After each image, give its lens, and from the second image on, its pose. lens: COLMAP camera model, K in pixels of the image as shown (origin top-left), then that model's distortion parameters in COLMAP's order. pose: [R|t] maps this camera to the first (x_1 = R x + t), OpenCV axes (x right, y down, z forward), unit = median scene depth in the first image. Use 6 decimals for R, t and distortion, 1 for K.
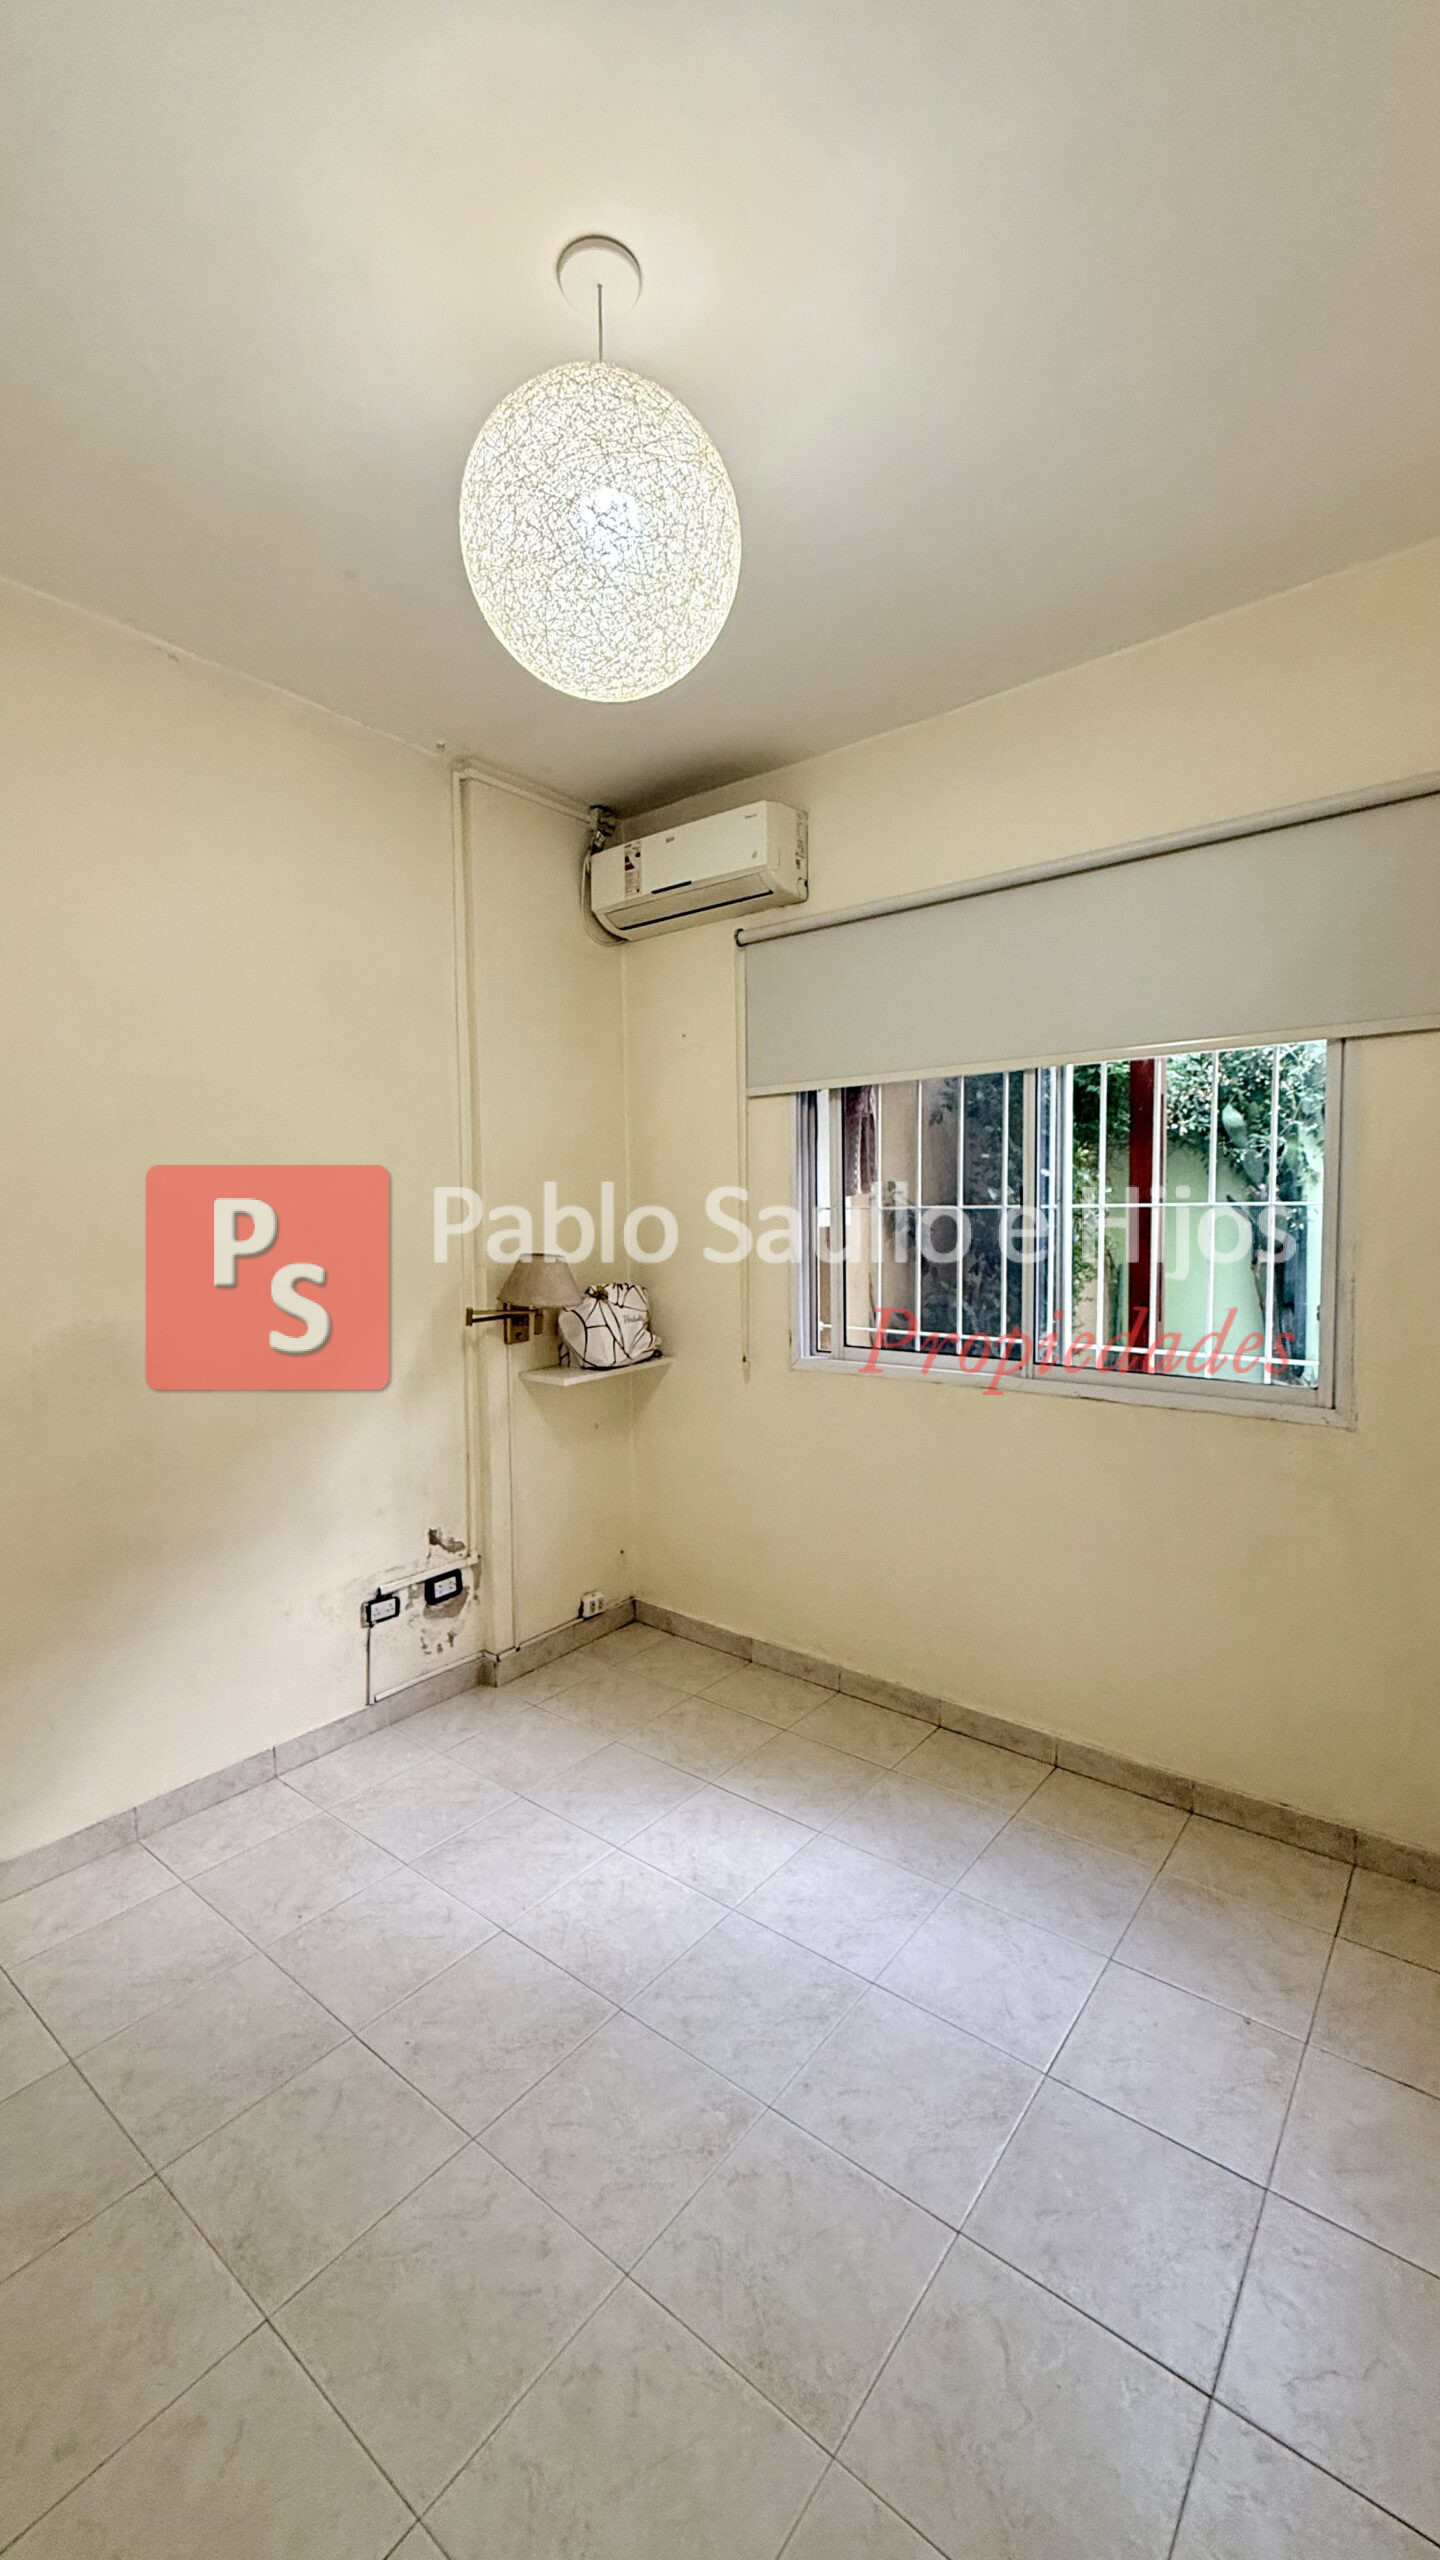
lens RADIAL K [[1026.7, 0, 716.7], [0, 1026.7, 1271.8], [0, 0, 1]] dist [0.005706, 0.000663]
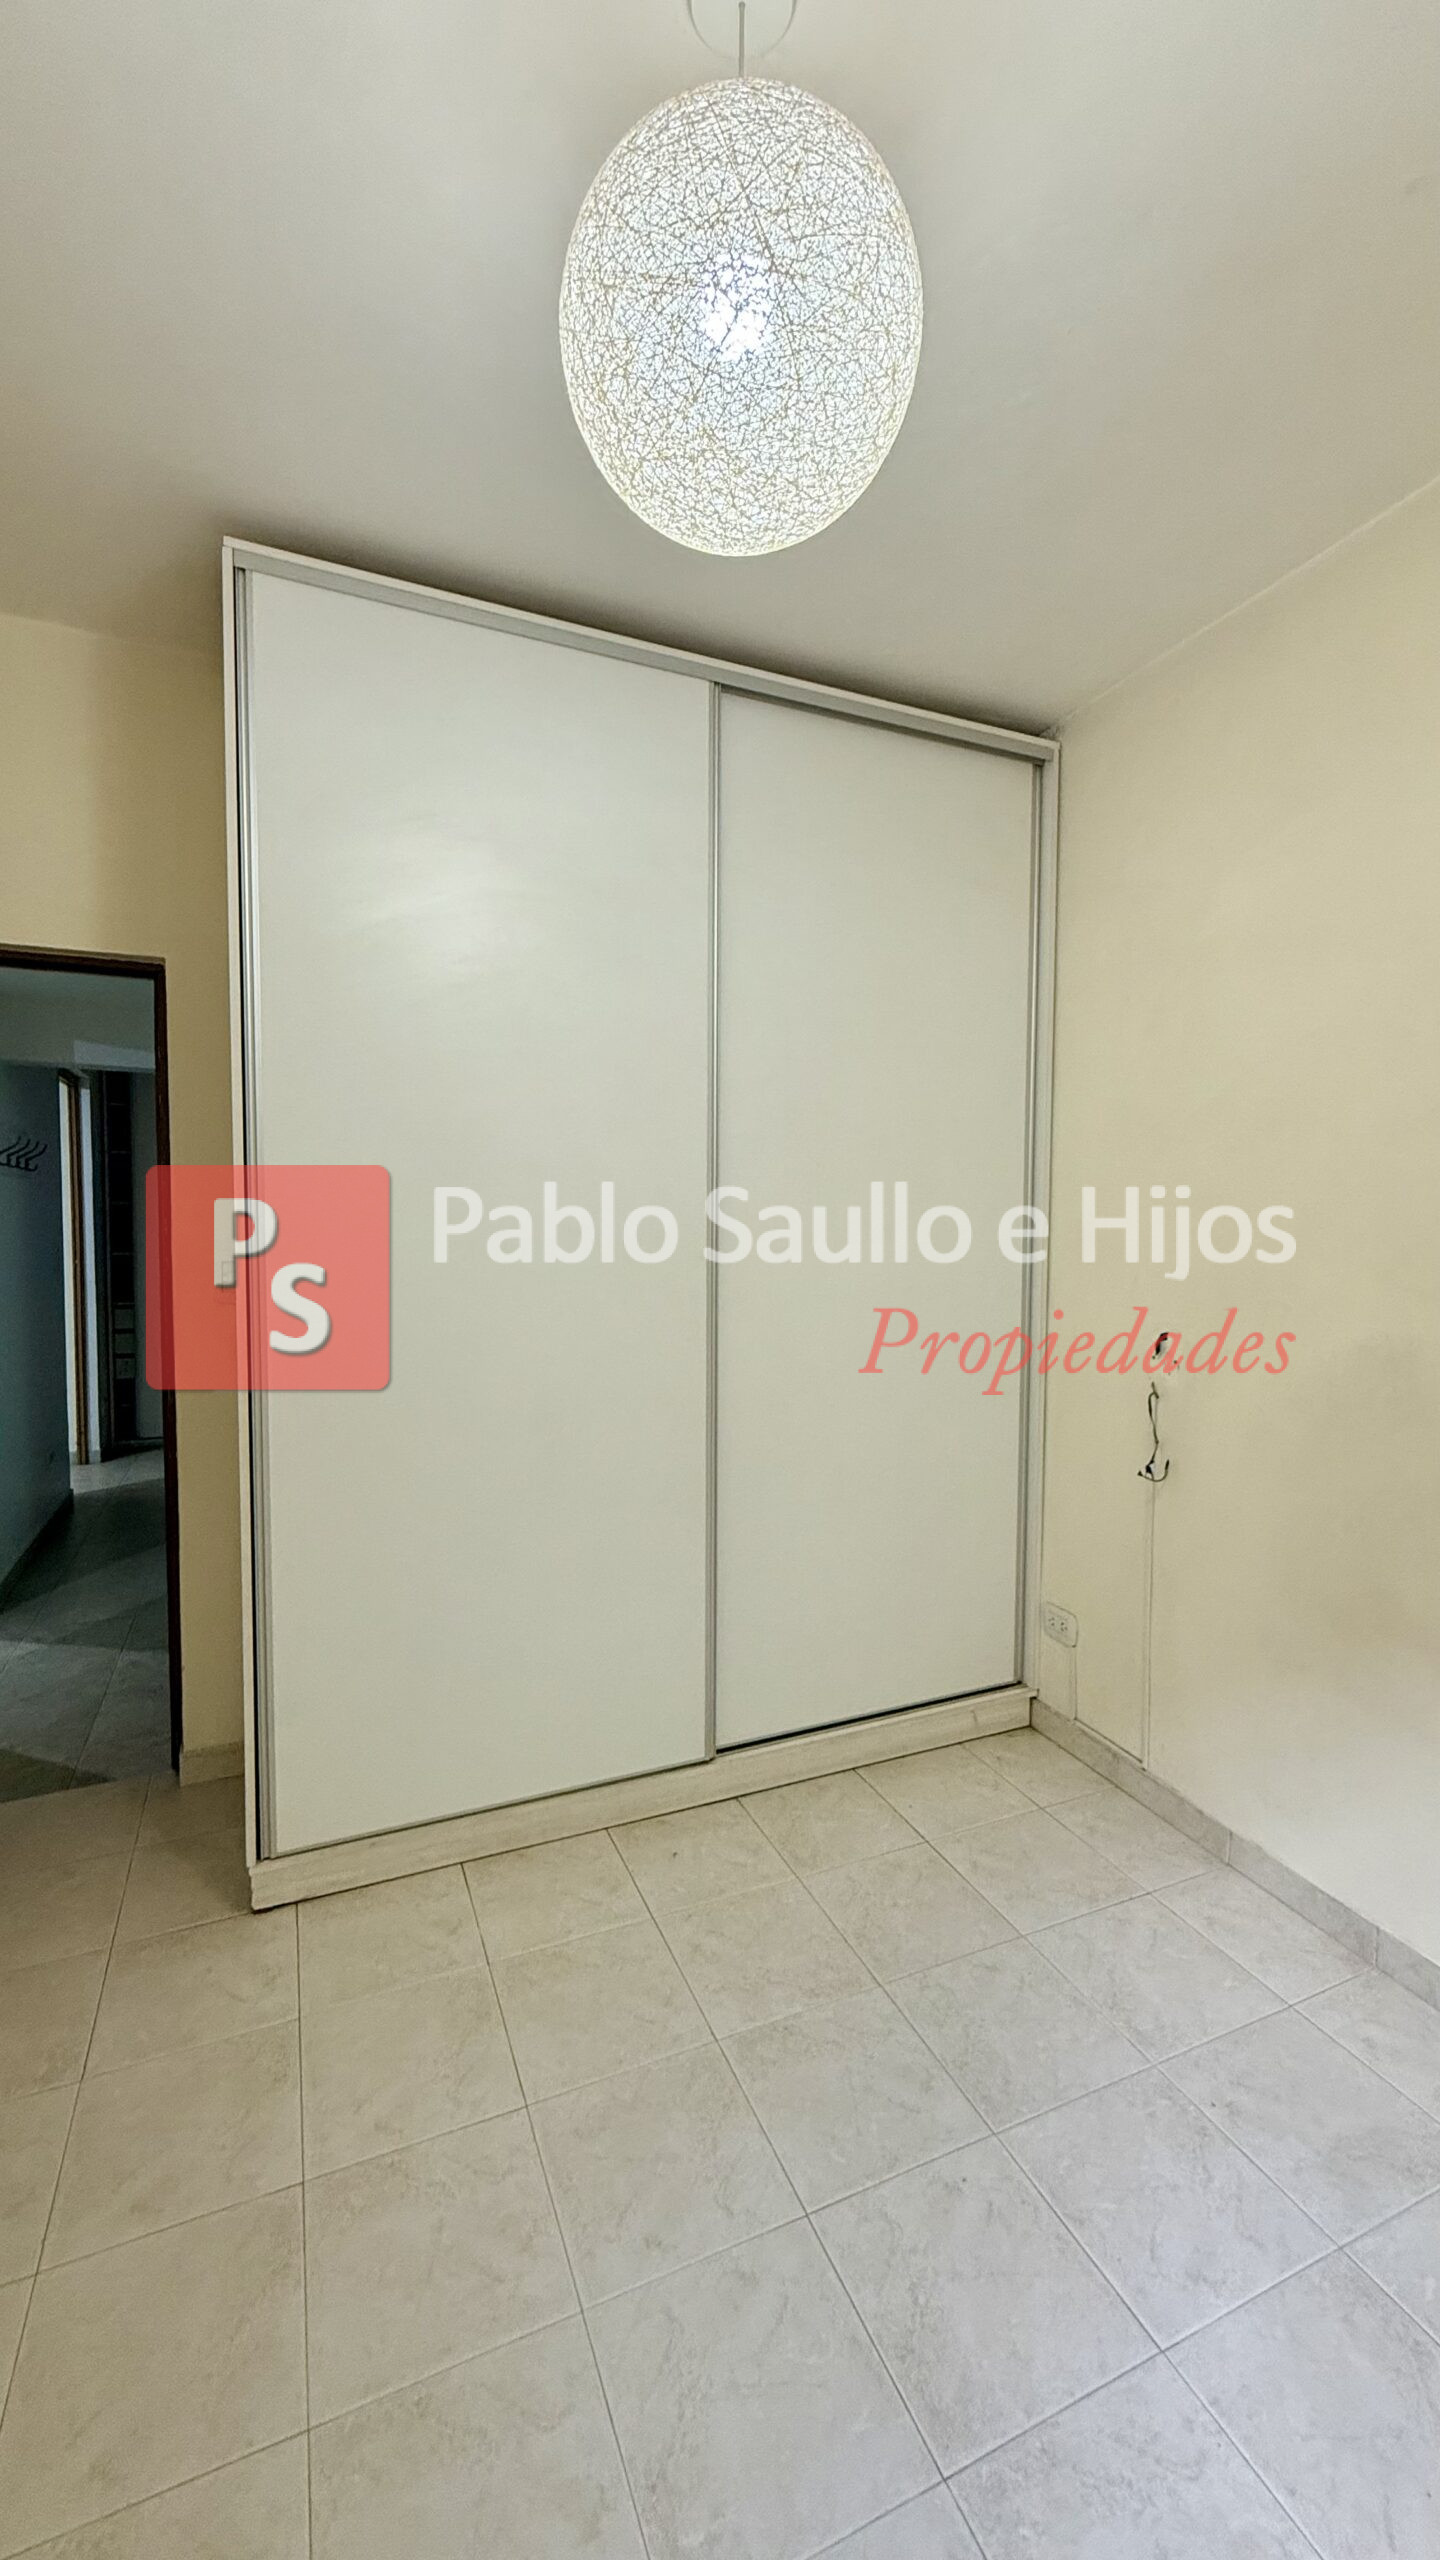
lens RADIAL K [[1026.7, 0, 718.1], [0, 1026.7, 1284.9], [0, 0, 1]] dist [0.005706, 0.000663]
pose [[-0.469434, 0.066176, -0.880484, 0.531114], [-0.059136, 0.992592, 0.106130, -0.066510], [0.880985, 0.101889, -0.462043, 1.224449]]
